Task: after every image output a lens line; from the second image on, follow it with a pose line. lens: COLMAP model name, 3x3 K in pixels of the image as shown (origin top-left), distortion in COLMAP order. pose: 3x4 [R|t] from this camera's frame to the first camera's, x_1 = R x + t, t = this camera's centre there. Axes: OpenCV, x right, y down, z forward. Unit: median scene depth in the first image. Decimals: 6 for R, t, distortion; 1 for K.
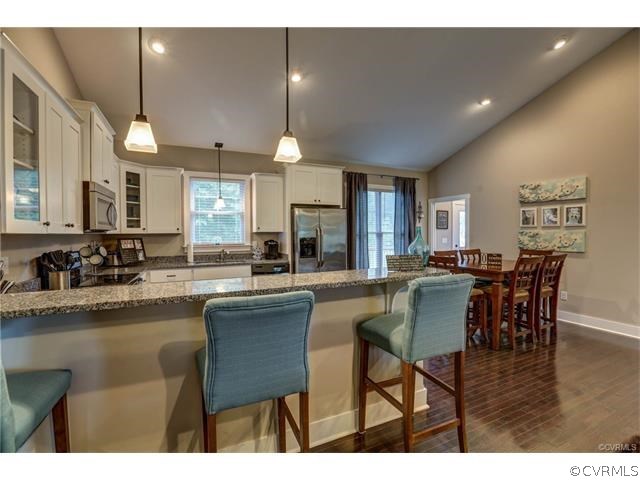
lens RADIAL K [[290.8, 0, 321.6], [0, 290.8, 238.9], [0, 0, 1]] dist [-0.045210, 0.016274]
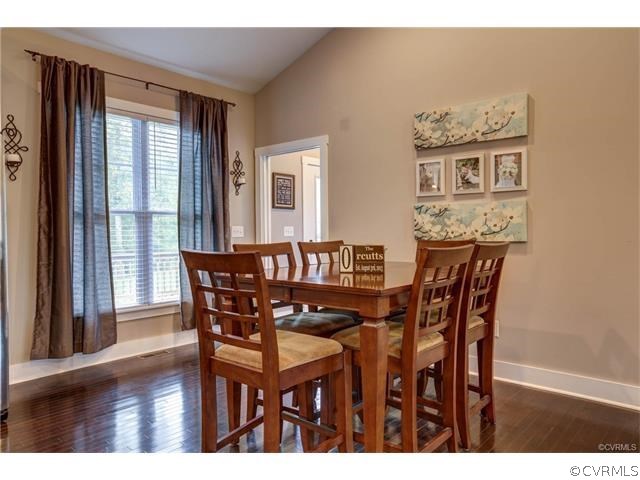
lens RADIAL K [[448.7, 0, 320.0], [0, 448.7, 240.0], [0, 0, 1]] dist [-0.003714, -0.000873]
pose [[0.915262, -0.013145, 0.402644, 0.238795], [0.016029, 0.999864, -0.003795, 0.037927], [-0.402540, 0.009928, 0.915349, 0.373854]]
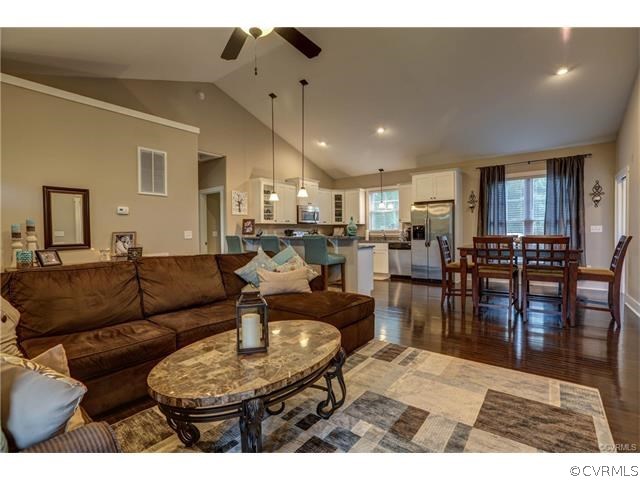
lens RADIAL K [[303.4, 0, 324.2], [0, 303.4, 237.5], [0, 0, 1]] dist [-0.044199, 0.022675]
pose [[0.471819, 0.019103, -0.881489, 1.071905], [-0.010132, 0.999817, 0.016245, 0.035350], [0.881637, 0.001266, 0.471926, -0.102927]]
